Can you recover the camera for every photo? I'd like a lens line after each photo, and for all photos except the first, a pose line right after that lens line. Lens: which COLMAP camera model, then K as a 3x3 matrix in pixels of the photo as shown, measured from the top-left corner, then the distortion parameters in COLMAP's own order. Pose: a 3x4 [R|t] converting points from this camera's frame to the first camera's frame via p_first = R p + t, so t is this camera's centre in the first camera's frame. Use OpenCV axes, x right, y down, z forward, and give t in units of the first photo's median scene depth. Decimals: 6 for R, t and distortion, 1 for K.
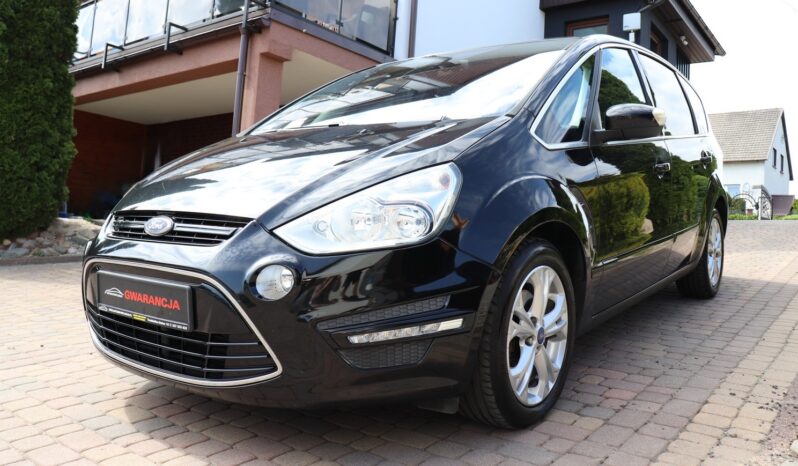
lens RADIAL K [[647.6, 0, 383.6], [0, 647.6, 232.9], [0, 0, 1]] dist [-0.169978, 0.137888]
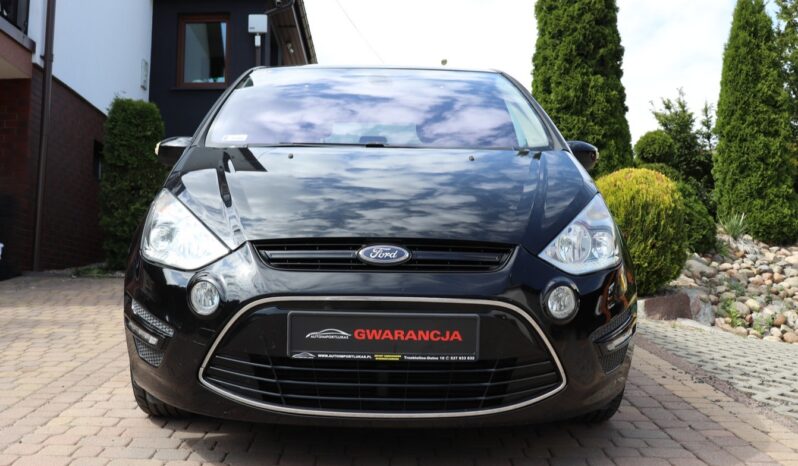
lens RADIAL K [[776.3, 0, 374.2], [0, 776.3, 232.0], [0, 0, 1]] dist [-0.117950, 0.218846]
pose [[0.781144, -0.006285, 0.624319, -0.968167], [0.026379, 0.999389, -0.022944, -0.016413], [-0.623793, 0.034391, 0.780832, 0.137669]]
